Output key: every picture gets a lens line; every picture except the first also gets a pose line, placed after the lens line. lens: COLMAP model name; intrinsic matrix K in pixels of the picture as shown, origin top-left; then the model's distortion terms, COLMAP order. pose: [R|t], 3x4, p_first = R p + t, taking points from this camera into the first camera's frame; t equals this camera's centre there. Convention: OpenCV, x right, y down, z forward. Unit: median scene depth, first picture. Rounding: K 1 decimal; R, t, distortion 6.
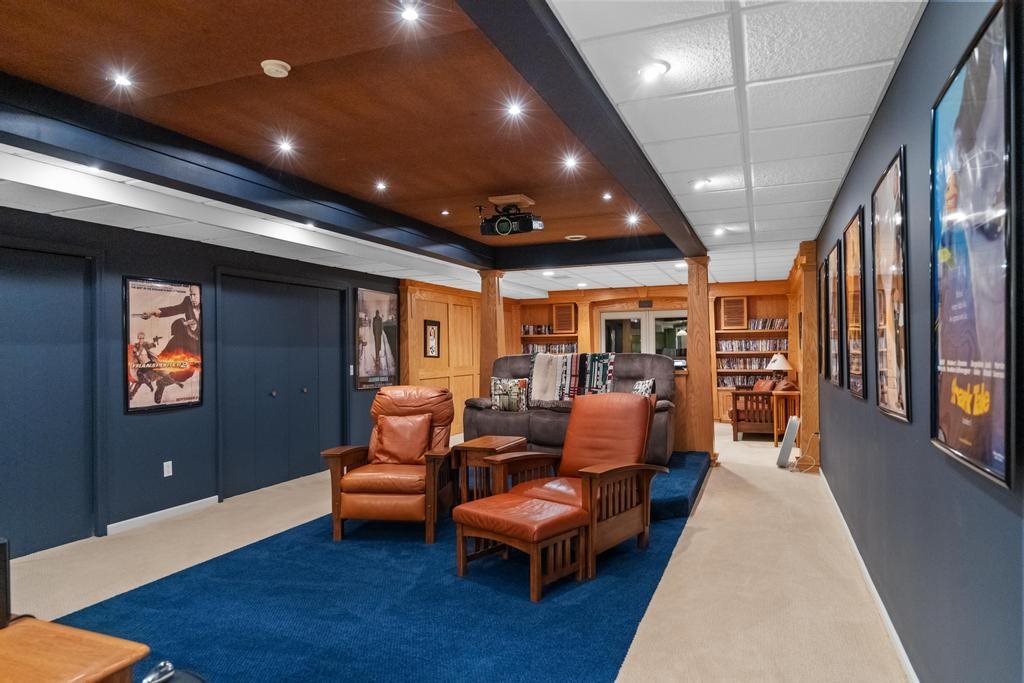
lens RADIAL K [[623.9, 0, 510.2], [0, 623.9, 342.0], [0, 0, 1]] dist [-0.001742, -0.002275]
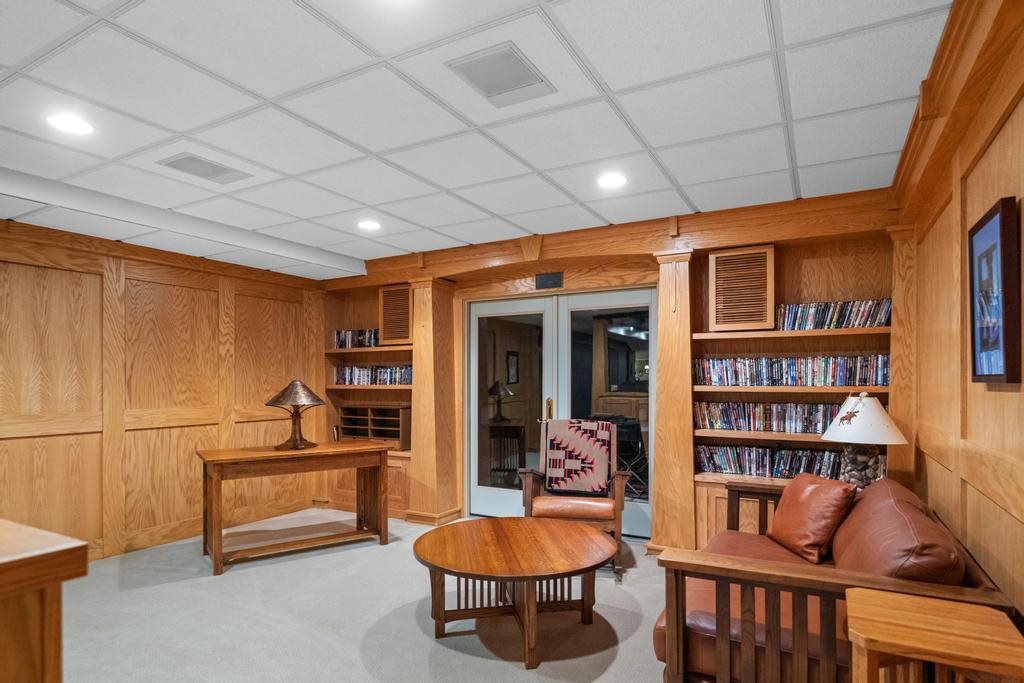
lens RADIAL K [[556.0, 0, 516.4], [0, 556.0, 377.5], [0, 0, 1]] dist [0.002077, 0.000268]
pose [[0.993287, 0.009939, -0.115244, 0.255988], [-0.008504, 0.999880, 0.012934, 0.006046], [0.115359, -0.011867, 0.993253, 0.625934]]
